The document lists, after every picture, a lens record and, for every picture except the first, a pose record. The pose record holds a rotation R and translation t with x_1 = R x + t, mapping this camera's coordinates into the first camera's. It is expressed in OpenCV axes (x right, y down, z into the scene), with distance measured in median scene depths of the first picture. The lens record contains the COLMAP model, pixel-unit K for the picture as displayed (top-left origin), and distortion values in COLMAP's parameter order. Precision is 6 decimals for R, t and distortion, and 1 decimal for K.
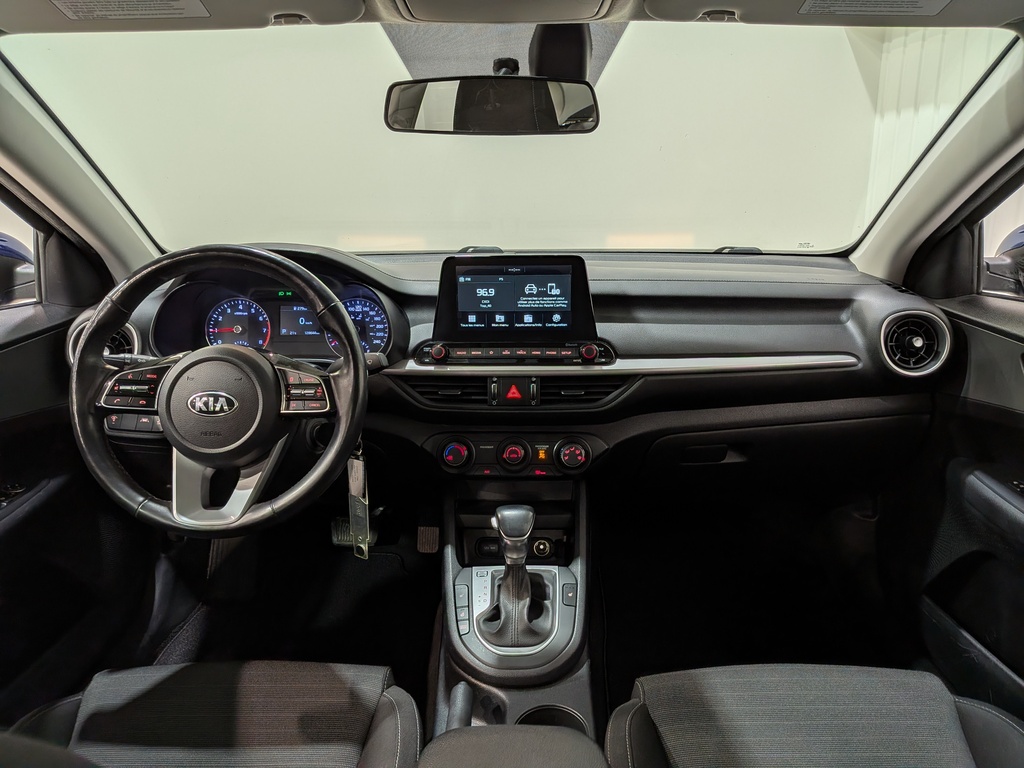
lens RADIAL K [[750.7, 0, 515.4], [0, 750.7, 386.9], [0, 0, 1]] dist [0.111395, -0.218650]
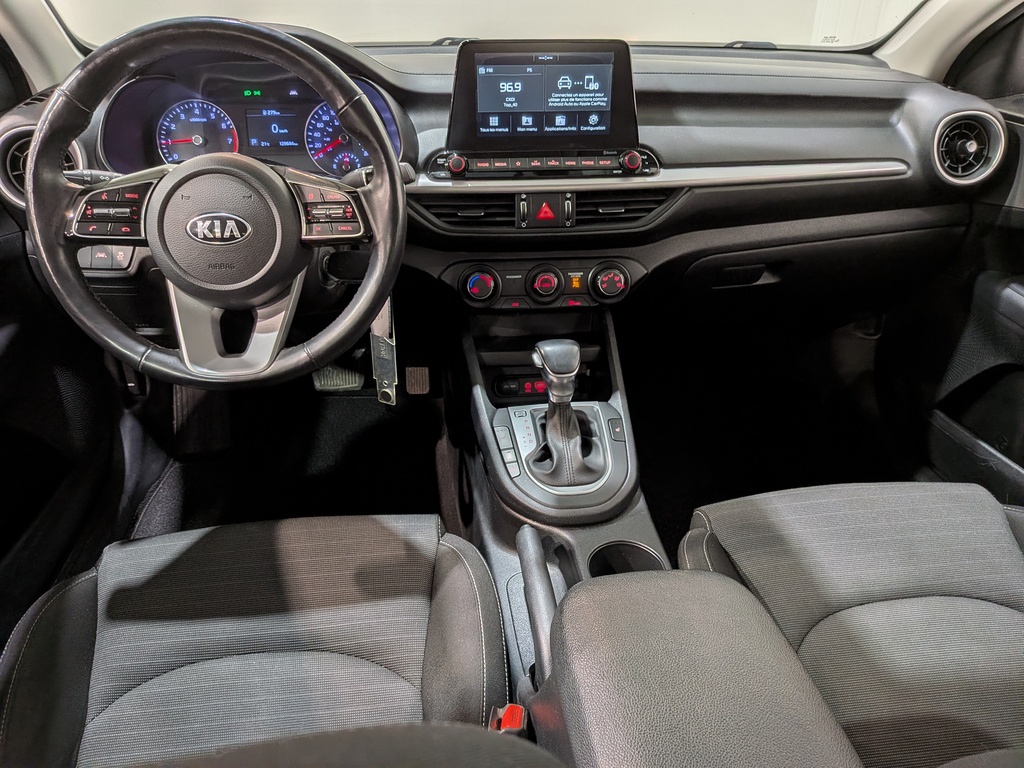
lens RADIAL K [[748.9, 0, 513.1], [0, 748.9, 400.3], [0, 0, 1]] dist [0.100802, -0.200331]
pose [[0.991102, -0.052468, 0.122326, -0.157928], [0.022336, 0.971556, 0.235754, 0.013162], [-0.131216, -0.230924, 0.964083, 0.112169]]
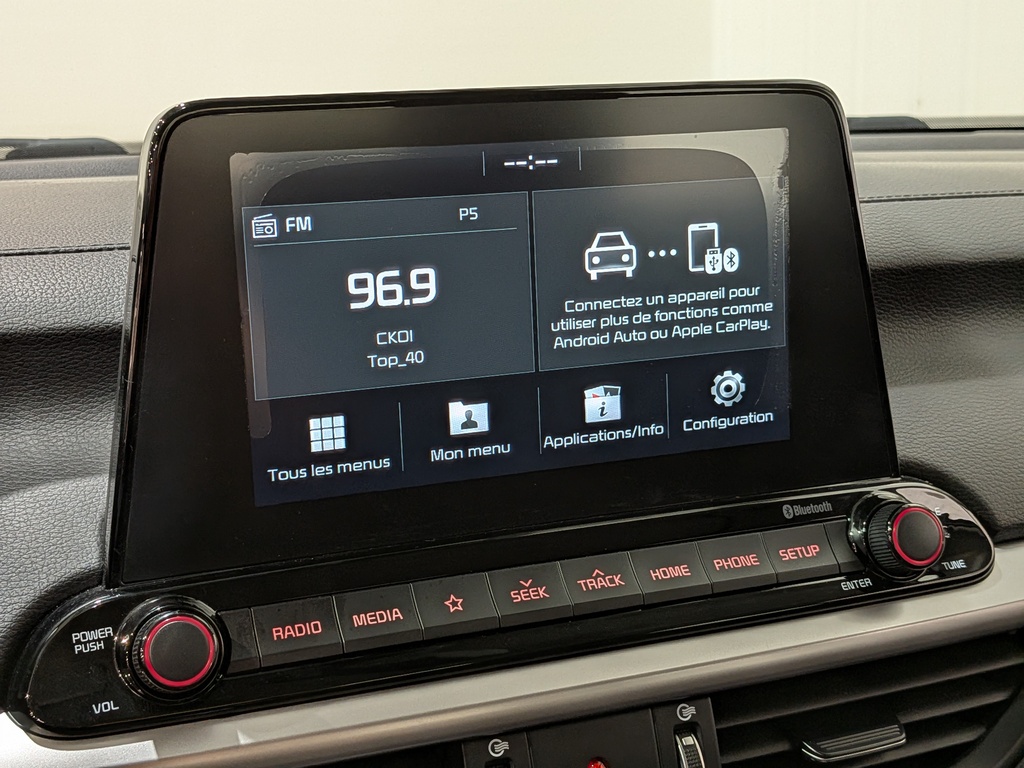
lens RADIAL K [[1522.7, 0, 471.6], [0, 1522.7, 381.3], [0, 0, 1]] dist [0.076390, -0.054933]
pose [[0.917294, -0.094172, 0.386914, -0.171017], [0.122307, 0.991297, -0.048689, -0.082226], [-0.378962, 0.091985, 0.920829, 0.647212]]
